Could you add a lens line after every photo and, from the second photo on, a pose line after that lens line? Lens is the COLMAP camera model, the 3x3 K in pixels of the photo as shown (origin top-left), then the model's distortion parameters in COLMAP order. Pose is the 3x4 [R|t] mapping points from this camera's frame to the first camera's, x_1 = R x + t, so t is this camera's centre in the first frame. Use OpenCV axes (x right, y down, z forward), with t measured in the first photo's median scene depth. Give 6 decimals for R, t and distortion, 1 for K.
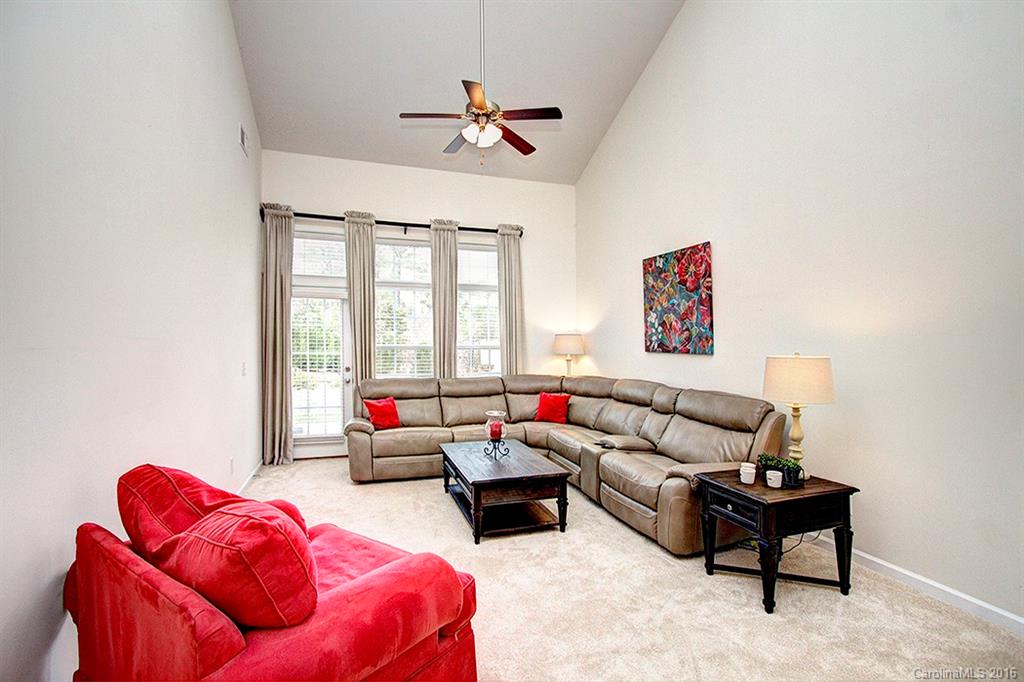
lens RADIAL K [[490.7, 0, 512.0], [0, 490.7, 347.1], [0, 0, 1]] dist [-0.014999, 0.000110]
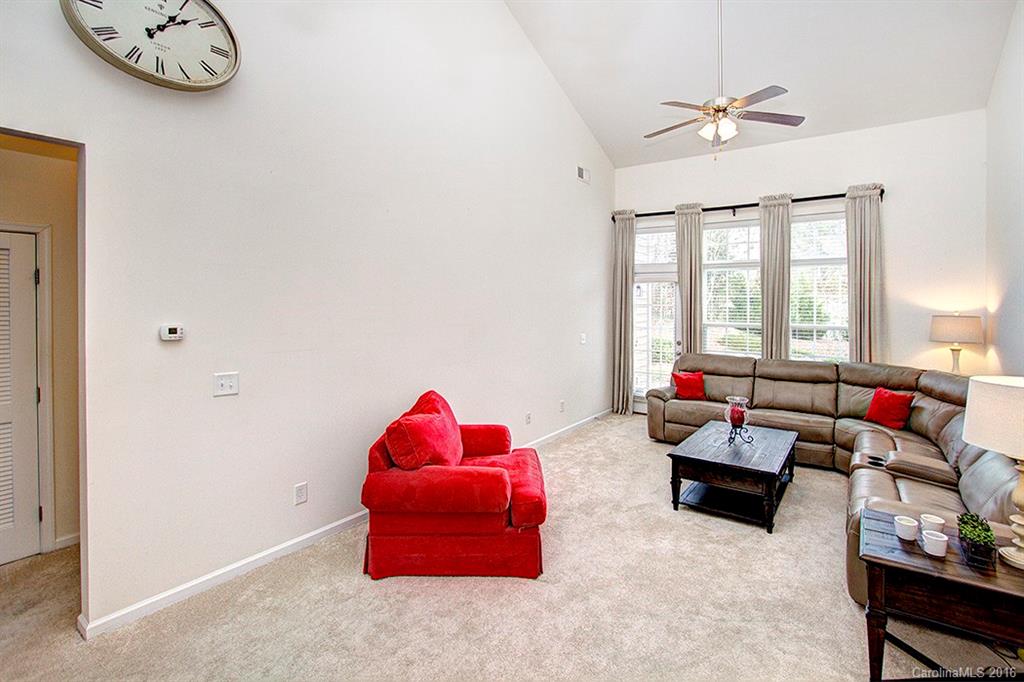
lens RADIAL K [[478.6, 0, 514.1], [0, 478.6, 310.5], [0, 0, 1]] dist [-0.000856, -0.000006]
pose [[0.593153, 0.012033, -0.805000, 0.343783], [-0.013594, 0.999895, 0.004931, -0.031920], [0.804975, 0.008018, 0.593255, 0.029901]]
